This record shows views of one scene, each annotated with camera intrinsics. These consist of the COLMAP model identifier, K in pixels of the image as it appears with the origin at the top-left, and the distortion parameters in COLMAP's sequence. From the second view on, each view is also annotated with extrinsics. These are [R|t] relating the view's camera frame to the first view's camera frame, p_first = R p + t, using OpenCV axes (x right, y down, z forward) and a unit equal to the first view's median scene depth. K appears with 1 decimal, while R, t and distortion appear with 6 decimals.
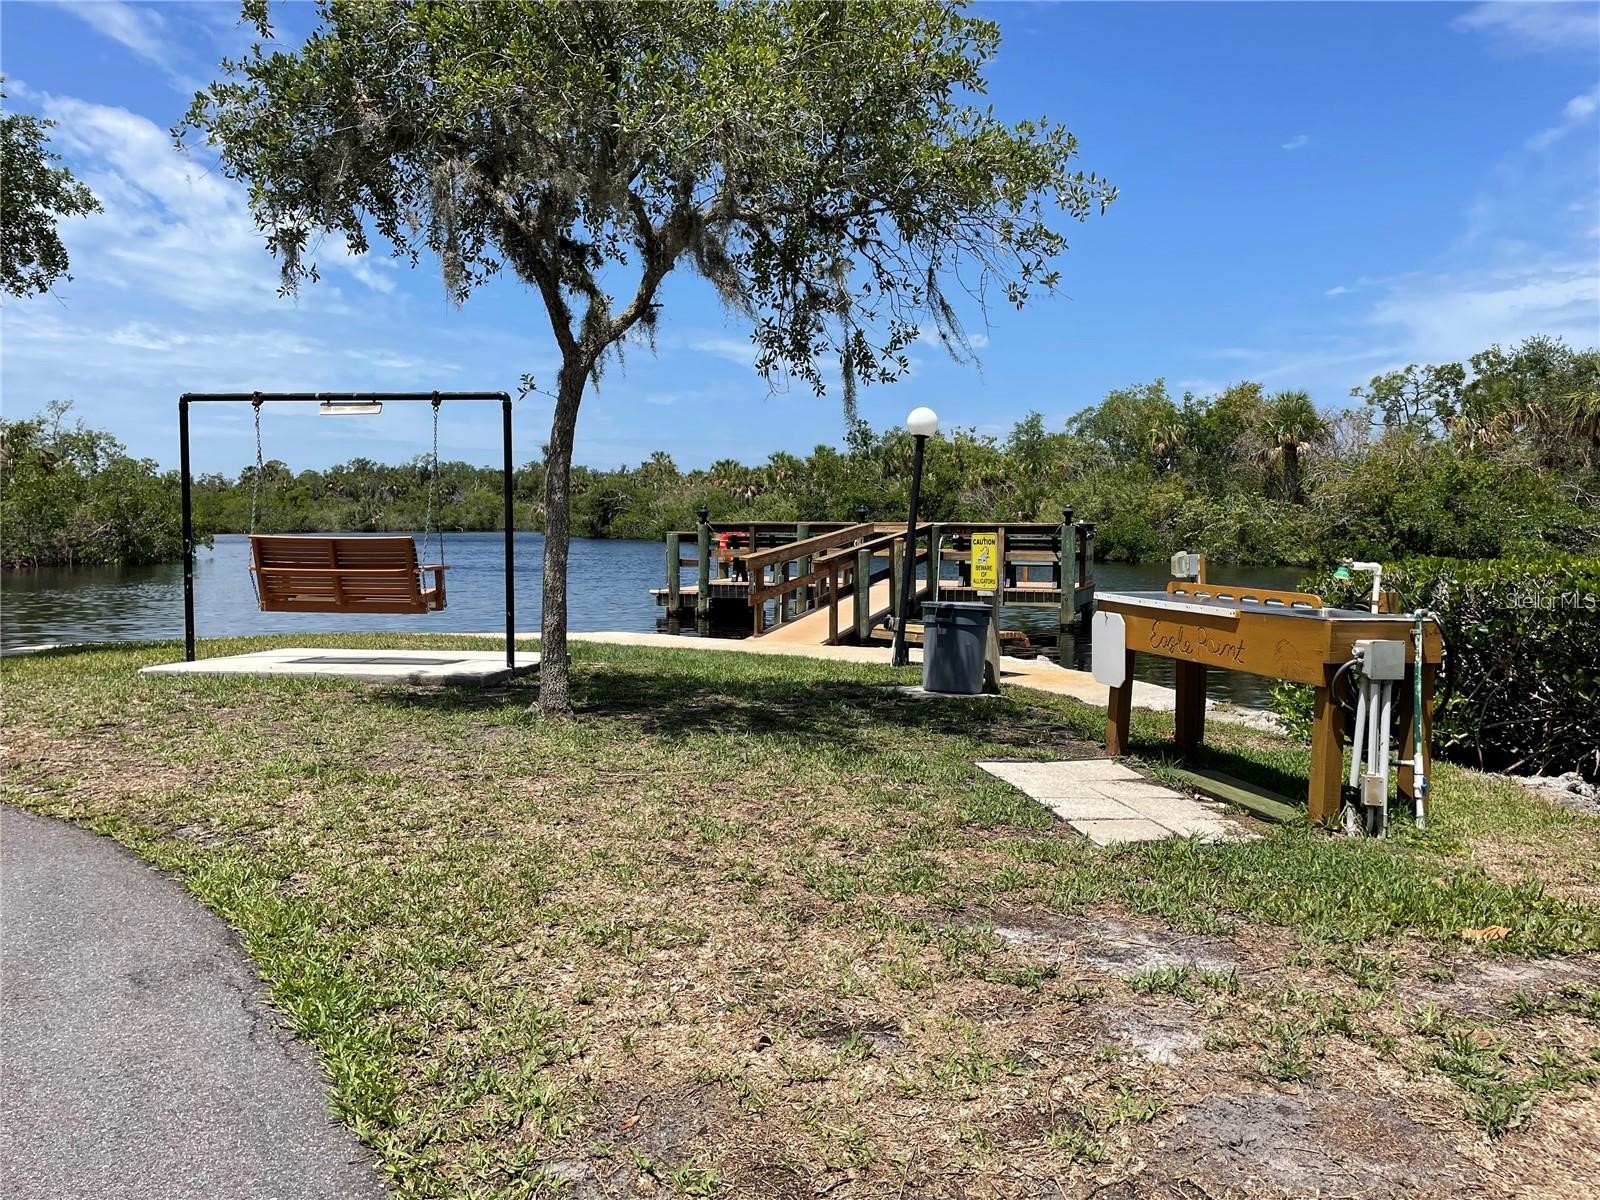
lens RADIAL K [[1205.9, 0, 808.6], [0, 1205.9, 586.7], [0, 0, 1]] dist [0.013623, -0.001086]
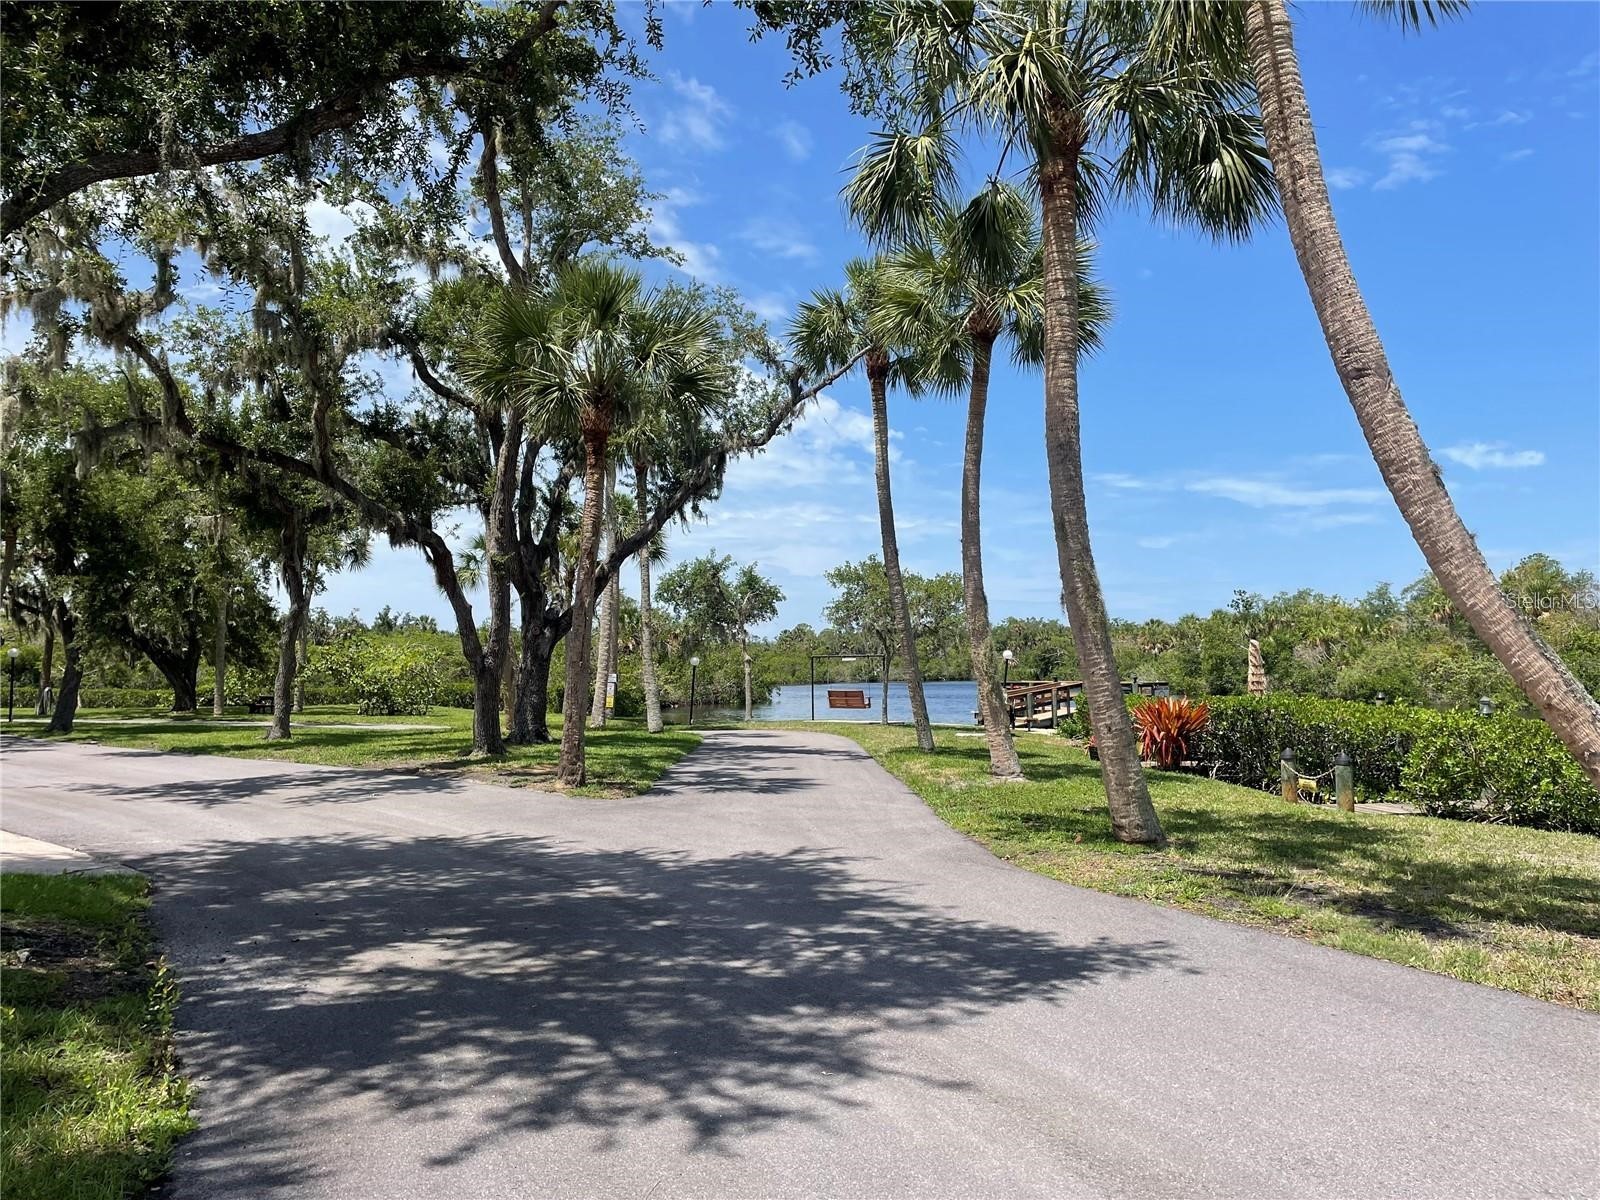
lens RADIAL K [[1205.9, 0, 798.6], [0, 1205.9, 595.6], [0, 0, 1]] dist [0.013623, -0.001086]
pose [[0.915709, -0.034084, -0.400394, 0.072570], [-0.011737, 0.993703, -0.111433, 0.006375], [0.401670, 0.106740, 0.909543, -0.184229]]
